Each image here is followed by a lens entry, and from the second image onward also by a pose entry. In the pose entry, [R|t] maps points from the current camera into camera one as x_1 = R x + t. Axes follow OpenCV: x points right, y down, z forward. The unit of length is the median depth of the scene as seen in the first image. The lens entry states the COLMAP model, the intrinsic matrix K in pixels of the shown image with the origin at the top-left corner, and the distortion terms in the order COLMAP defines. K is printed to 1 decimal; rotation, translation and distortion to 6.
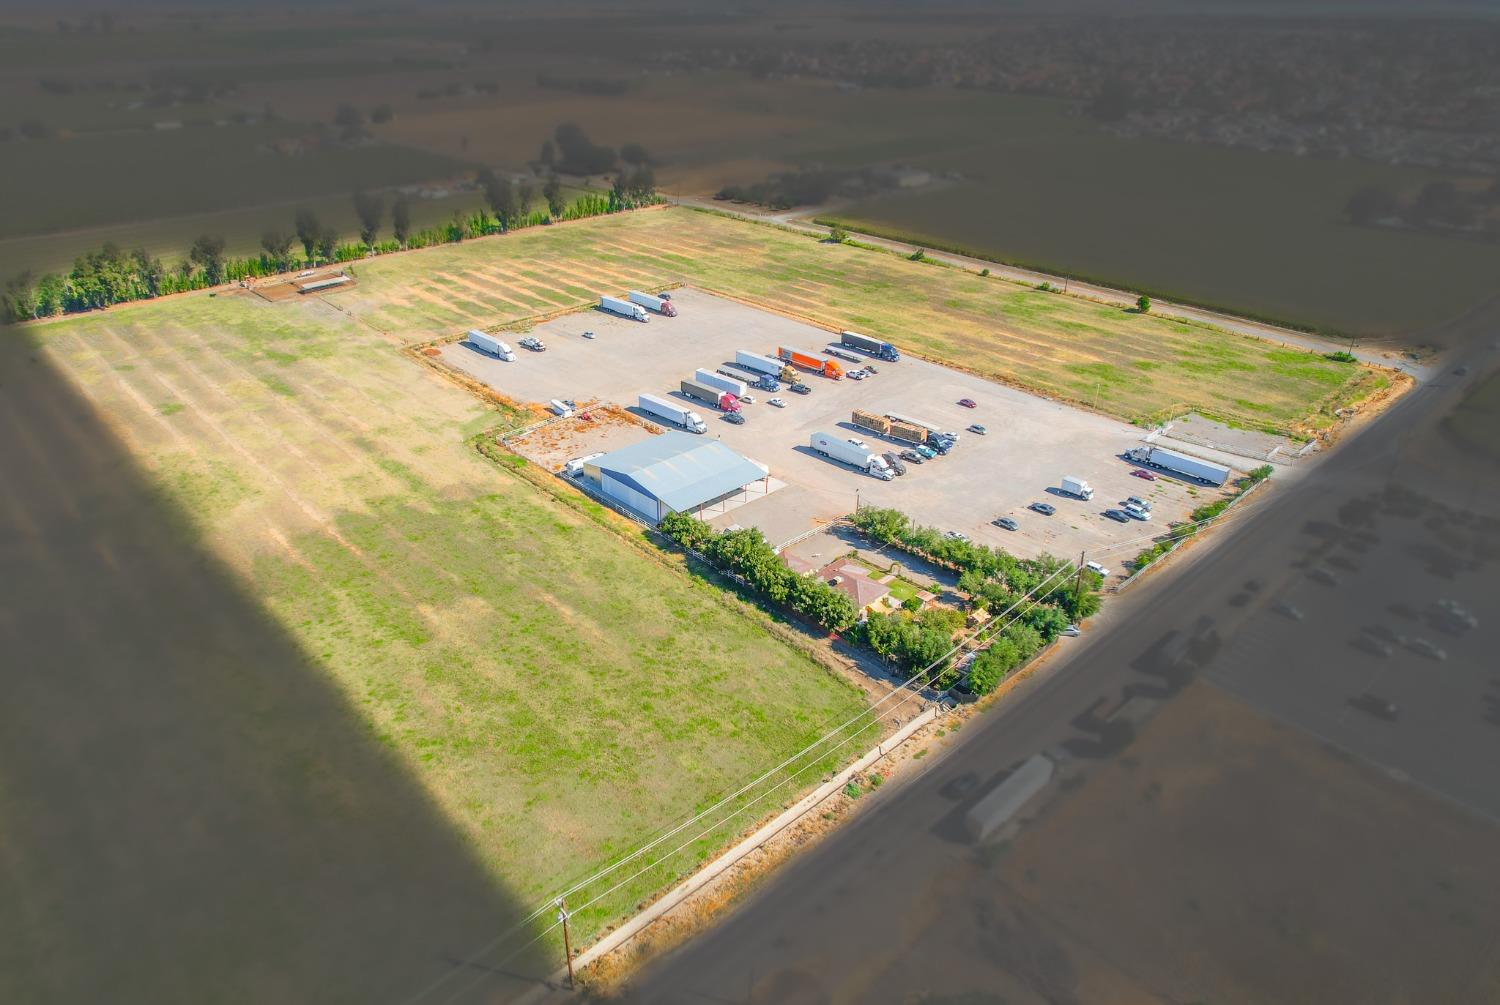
lens RADIAL K [[999.5, 0, 711.9], [0, 999.5, 531.9], [0, 0, 1]] dist [-0.048366, 0.001537]
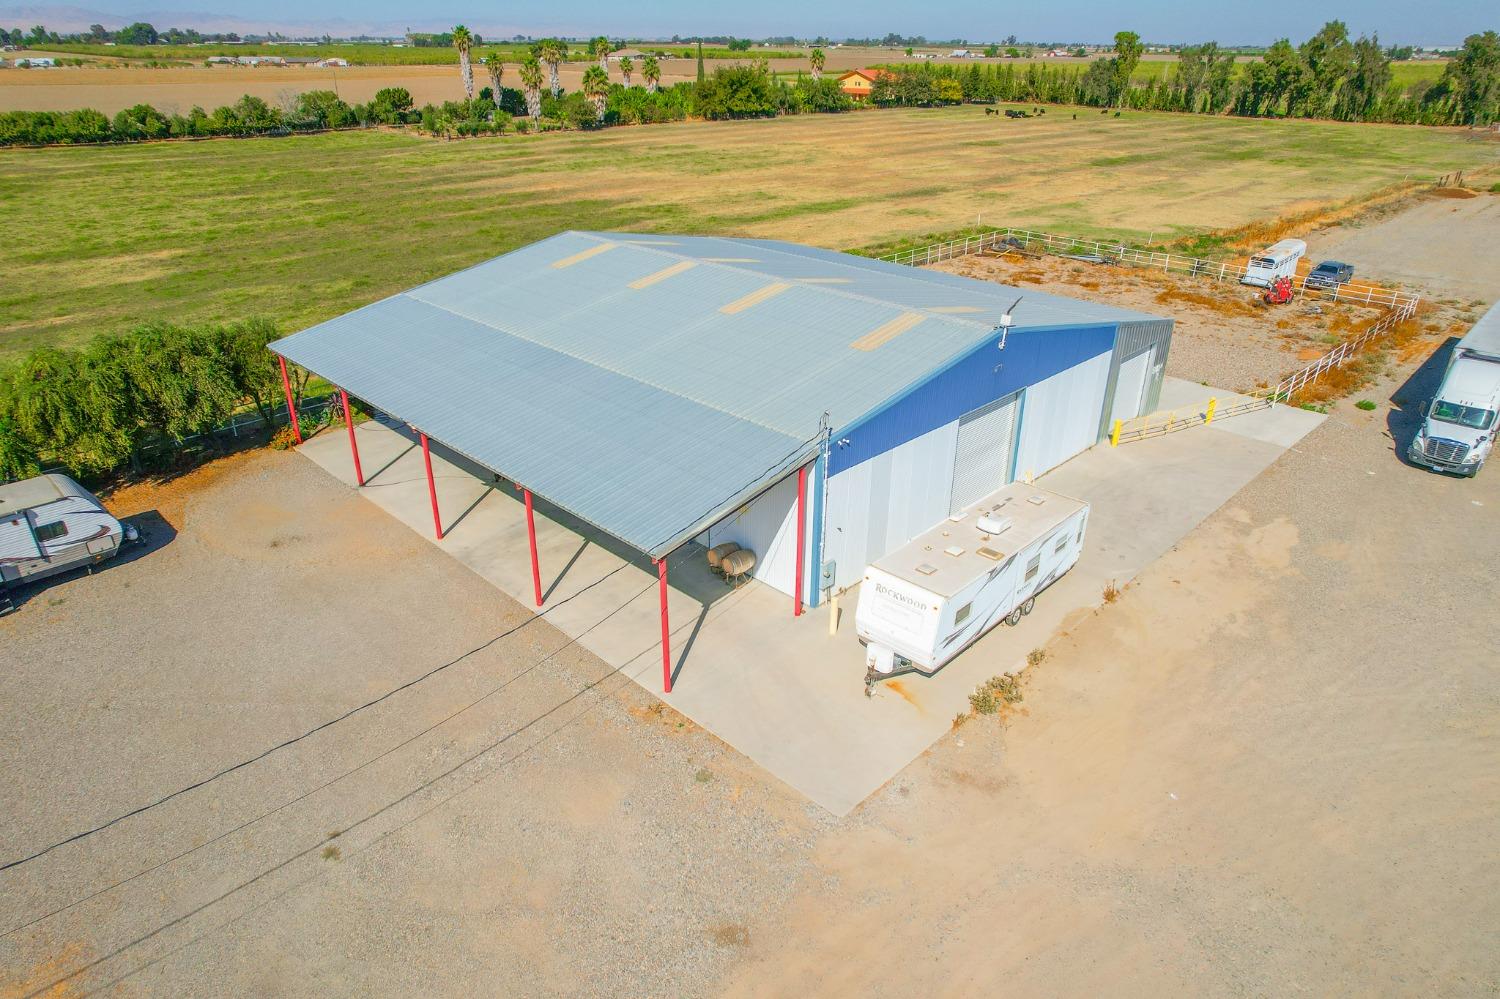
lens RADIAL K [[955.7, 0, 749.5], [0, 955.7, 512.1], [0, 0, 1]] dist [-0.079690, 0.073858]
pose [[0.055706, 0.455492, -0.888495, 0.120522], [-0.489858, 0.787884, 0.373200, -0.084123], [0.870021, 0.414447, 0.267016, 0.753510]]
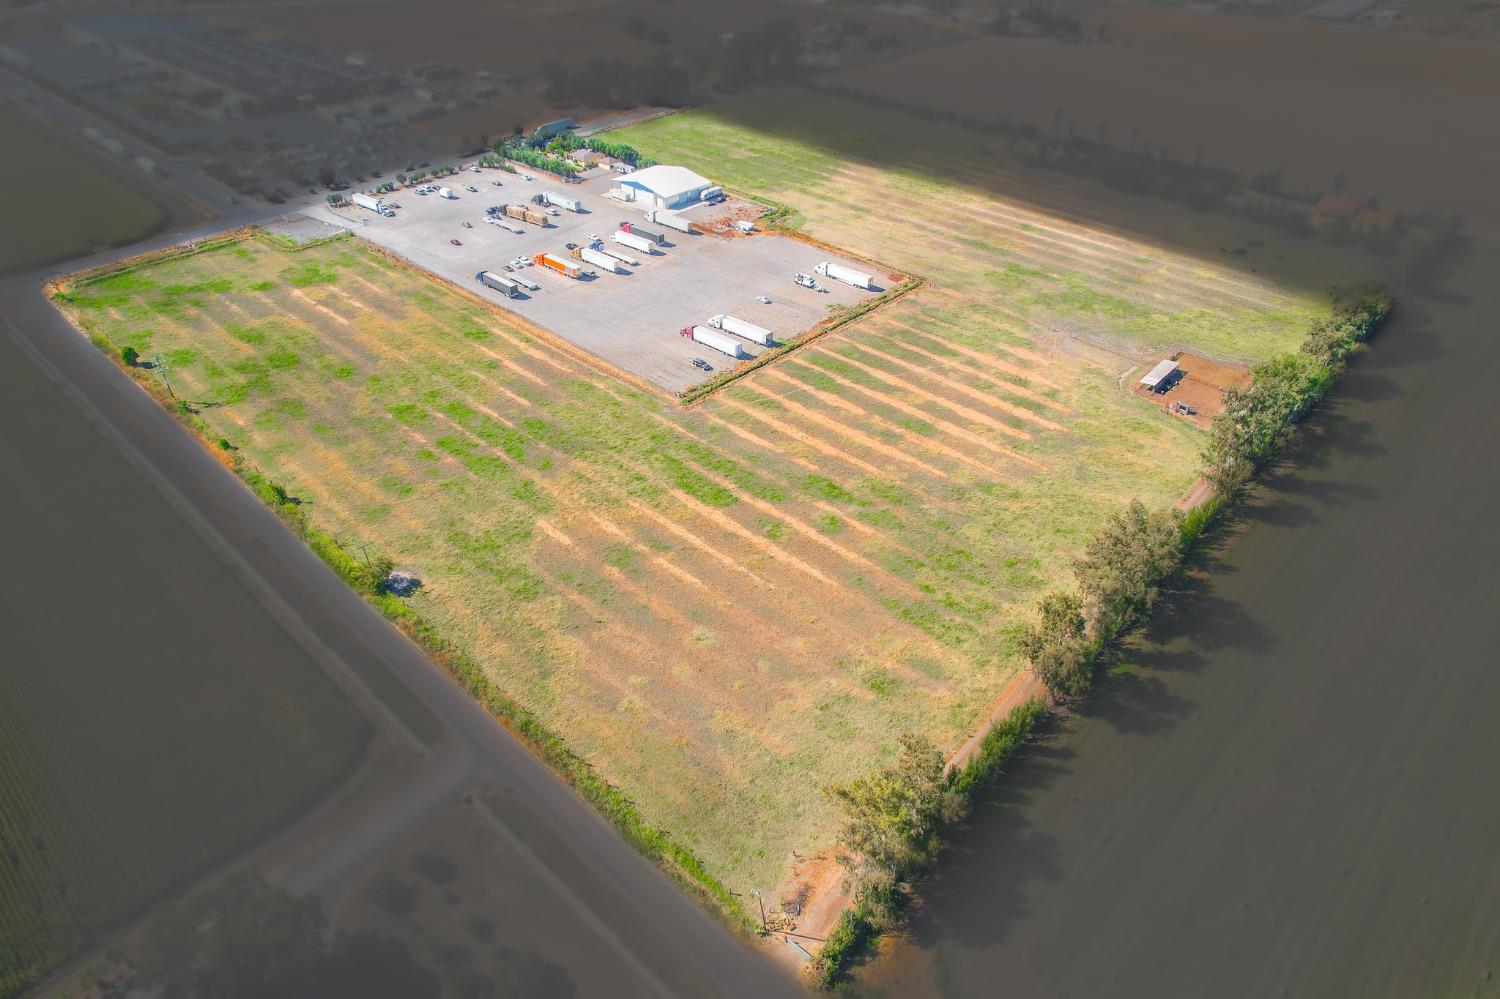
lens RADIAL K [[968.7, 0, 748.1], [0, 968.7, 501.3], [0, 0, 1]] dist [-0.083371, 0.081070]
pose [[-0.995886, 0.056970, -0.070461, -0.030413], [-0.040261, 0.418426, 0.907358, -1.124601], [0.081175, 0.906462, -0.414412, 1.790570]]
